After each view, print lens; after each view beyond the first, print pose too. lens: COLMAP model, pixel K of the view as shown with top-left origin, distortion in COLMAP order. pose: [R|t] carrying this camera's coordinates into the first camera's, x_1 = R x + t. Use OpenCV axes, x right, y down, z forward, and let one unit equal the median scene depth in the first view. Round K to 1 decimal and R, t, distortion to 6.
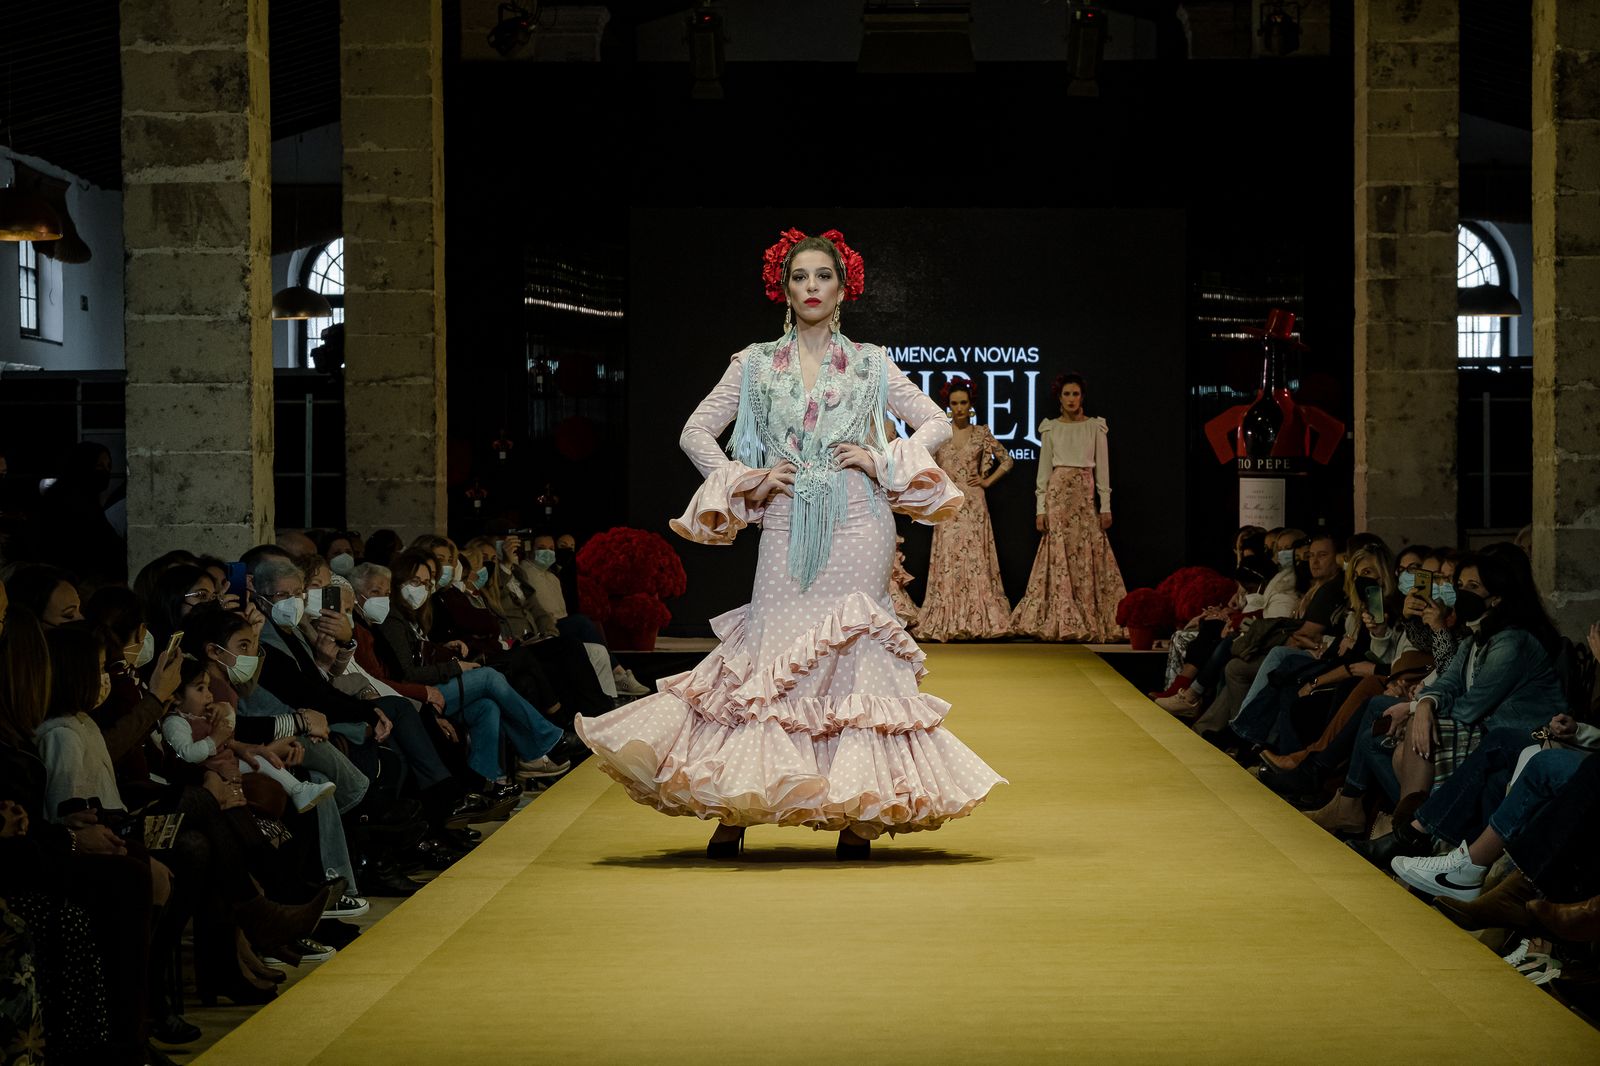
lens RADIAL K [[5697.9, 0, 721.8], [0, 5697.9, 532.5], [0, 0, 1]] dist [0.181504, -0.624810]
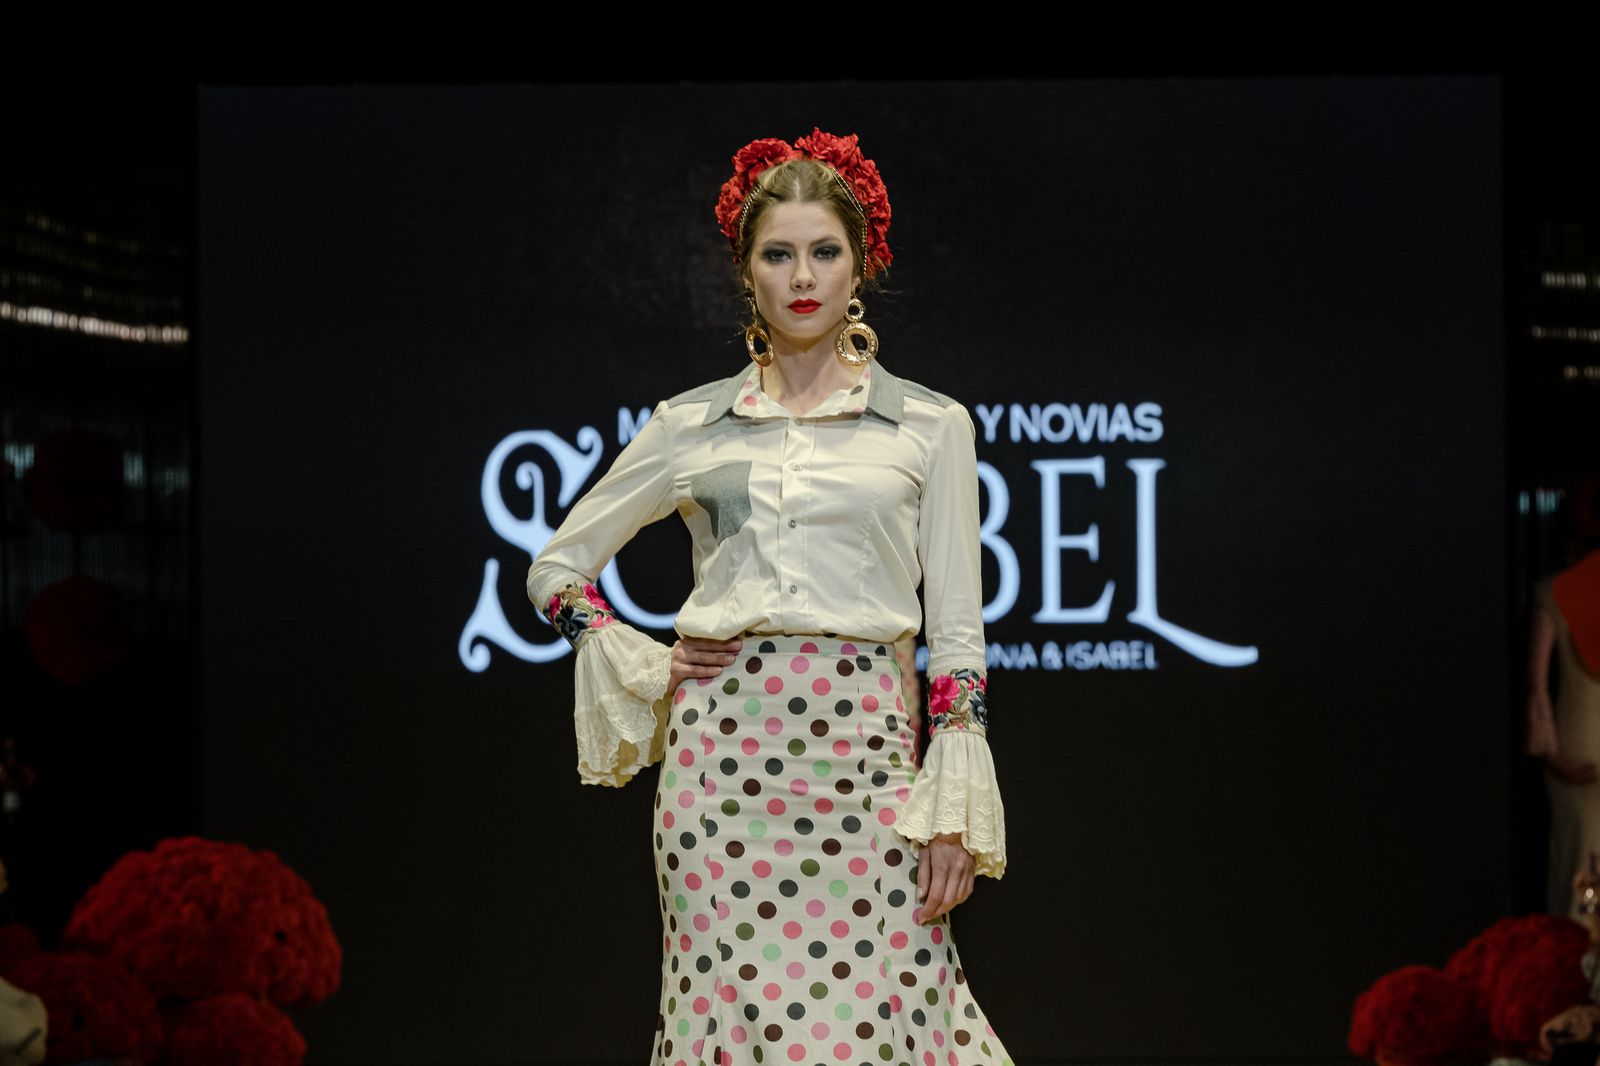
lens RADIAL K [[9374.2, 0, 800.5], [0, 9374.2, 298.3], [0, 0, 1]] dist [0.267598, 1.749264]
pose [[0.999421, -0.009704, 0.032610, 0.005726], [0.011650, 0.998128, -0.060040, 0.001470], [-0.031966, 0.060385, 0.997663, 0.298305]]
